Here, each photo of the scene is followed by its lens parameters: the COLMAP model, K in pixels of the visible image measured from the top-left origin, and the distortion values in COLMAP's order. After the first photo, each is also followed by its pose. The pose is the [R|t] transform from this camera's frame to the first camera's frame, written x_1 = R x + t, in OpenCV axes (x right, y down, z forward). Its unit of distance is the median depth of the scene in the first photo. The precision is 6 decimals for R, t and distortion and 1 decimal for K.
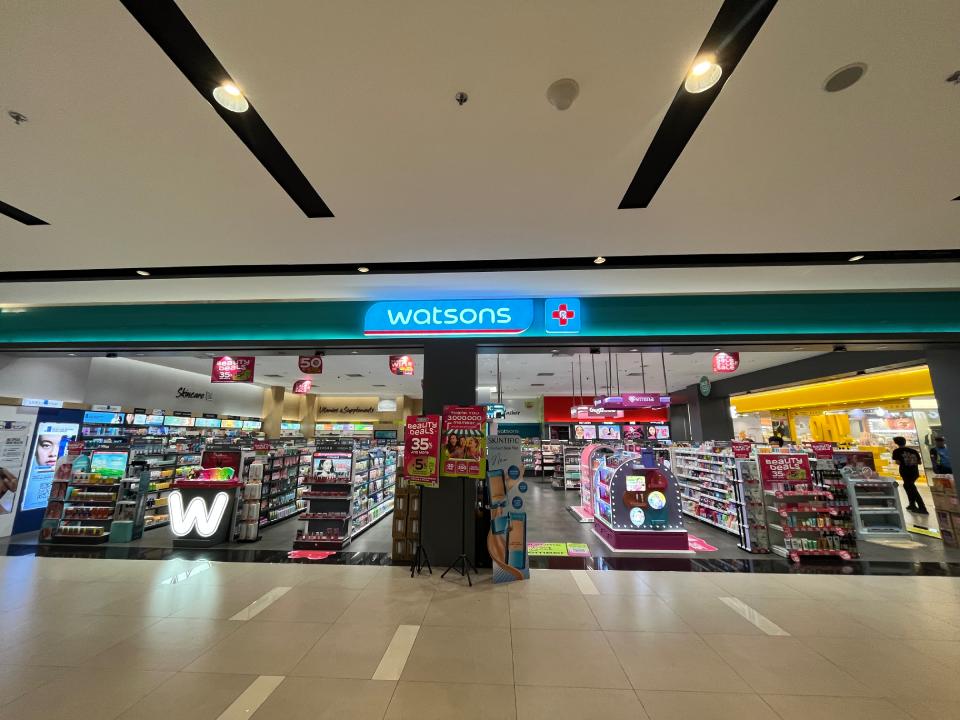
lens RADIAL K [[385.1, 0, 479.5], [0, 385.1, 358.9], [0, 0, 1]] dist [0.000291, 0.000003]
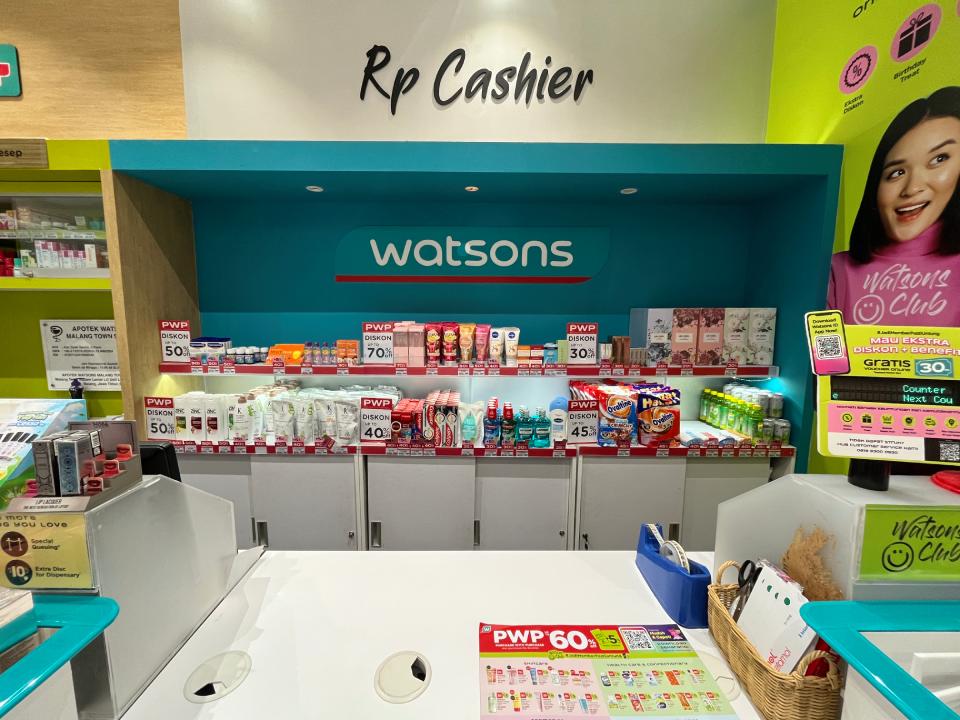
lens RADIAL K [[385.1, 0, 478.6], [0, 385.1, 359.9], [0, 0, 1]] dist [0.000291, 0.000003]
pose [[0.998380, 0.001174, 0.056884, -0.104502], [-0.018520, 0.952042, 0.305405, -0.136312], [-0.053798, -0.305964, 0.950522, 0.366198]]
